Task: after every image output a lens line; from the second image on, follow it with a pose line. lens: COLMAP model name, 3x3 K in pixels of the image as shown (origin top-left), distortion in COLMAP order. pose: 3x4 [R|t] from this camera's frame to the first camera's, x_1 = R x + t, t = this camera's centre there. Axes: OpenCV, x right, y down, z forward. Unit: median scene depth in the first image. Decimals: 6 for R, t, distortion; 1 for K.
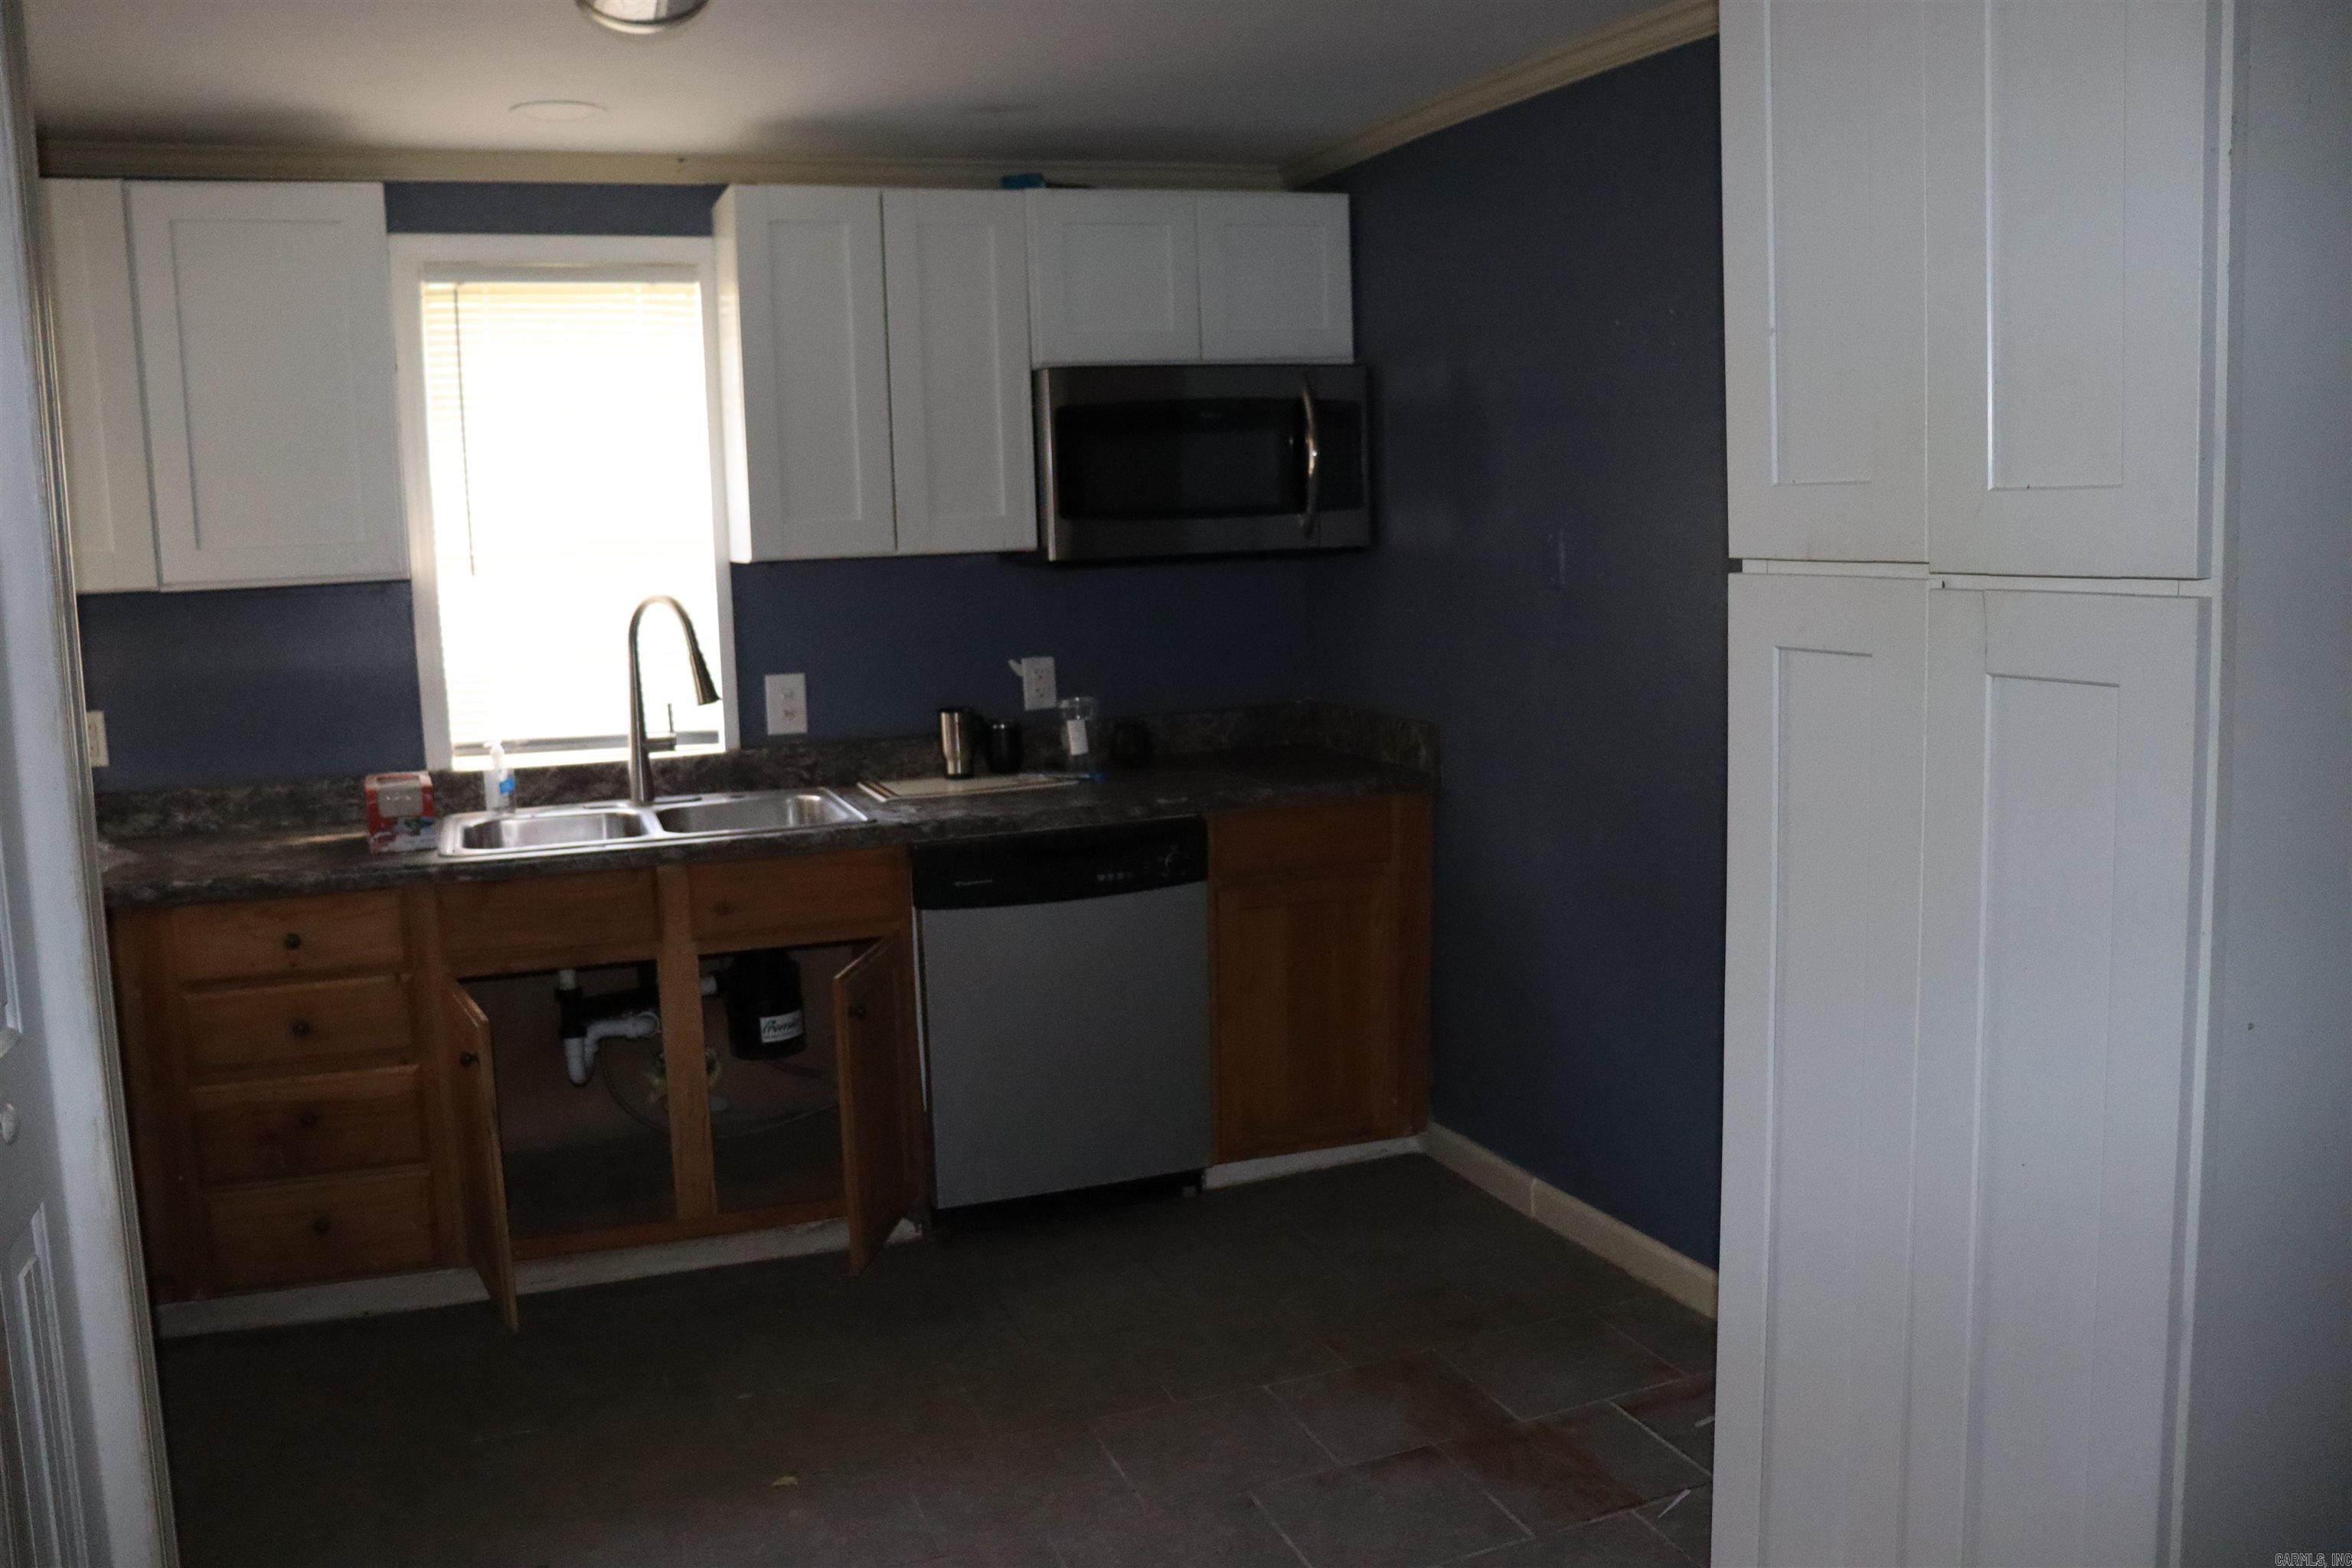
lens RADIAL K [[1939.0, 0, 1176.0], [0, 1939.0, 784.0], [0, 0, 1]] dist [-0.178815, 0.195935]
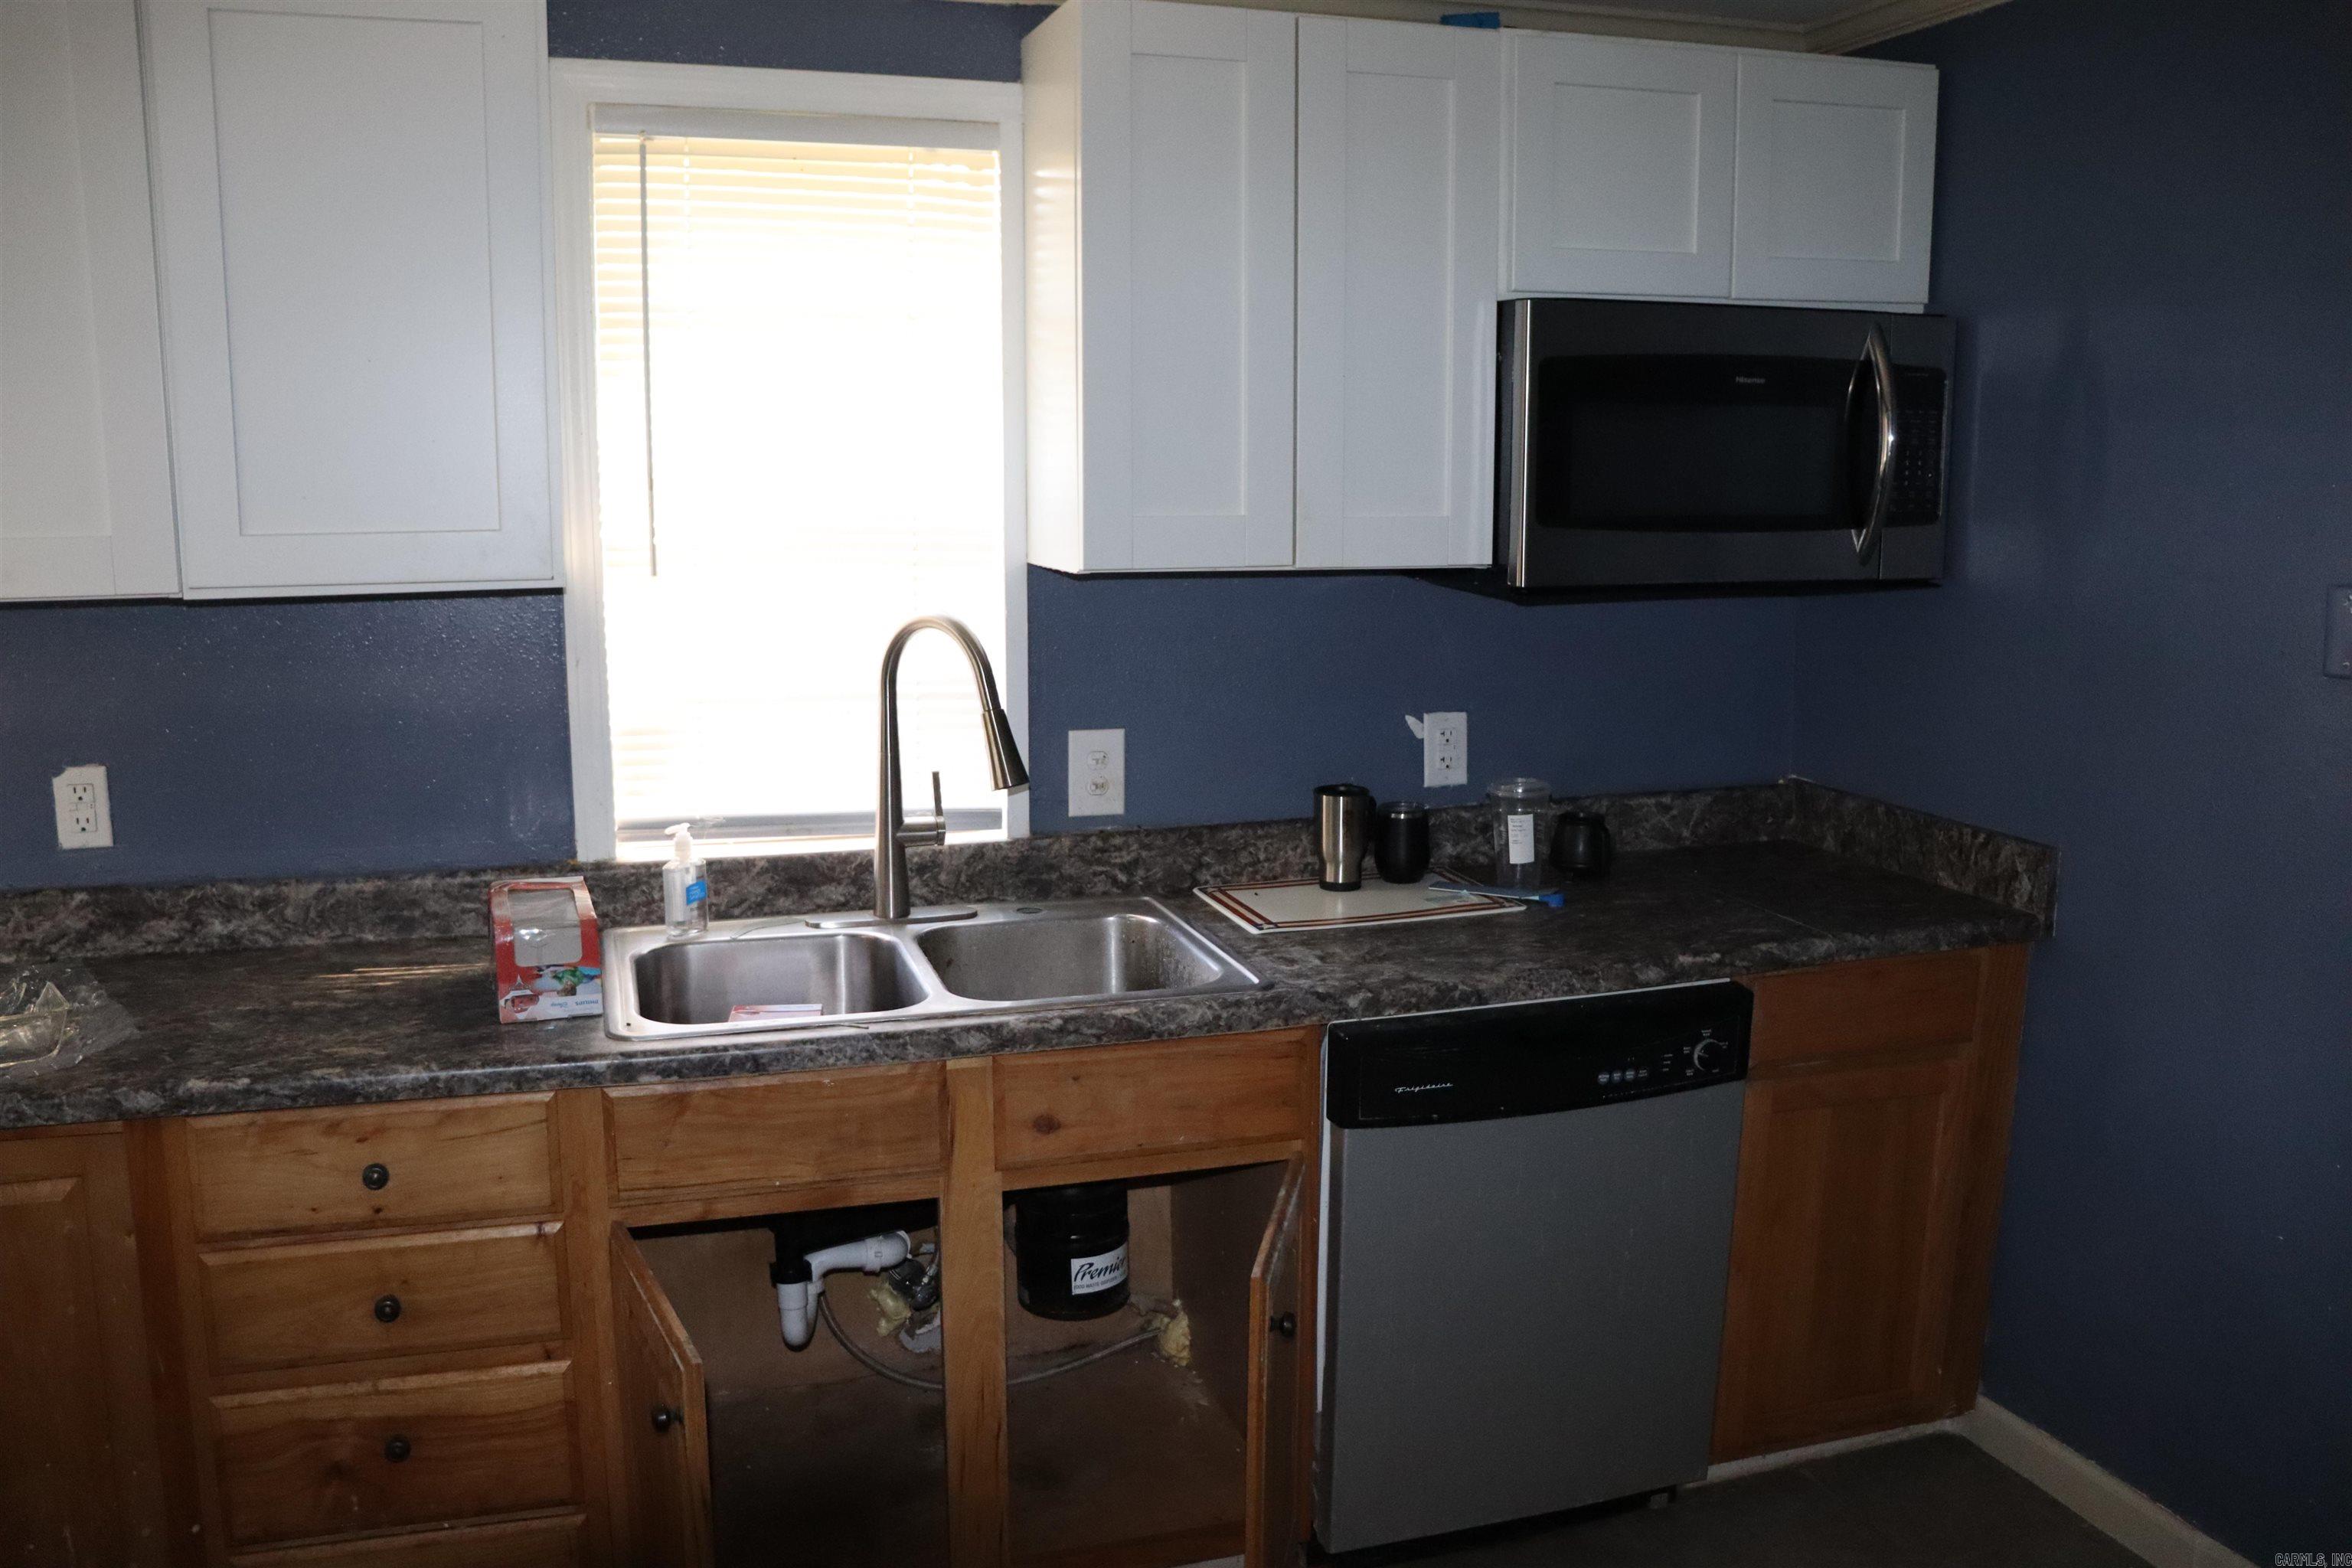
lens RADIAL K [[1939.0, 0, 1176.0], [0, 1939.0, 784.0], [0, 0, 1]] dist [-0.178815, 0.195935]
pose [[0.998333, 0.040195, -0.041419, -0.153997], [-0.038946, 0.998775, 0.030539, -0.063385], [0.042596, -0.028875, 0.998675, 0.327030]]
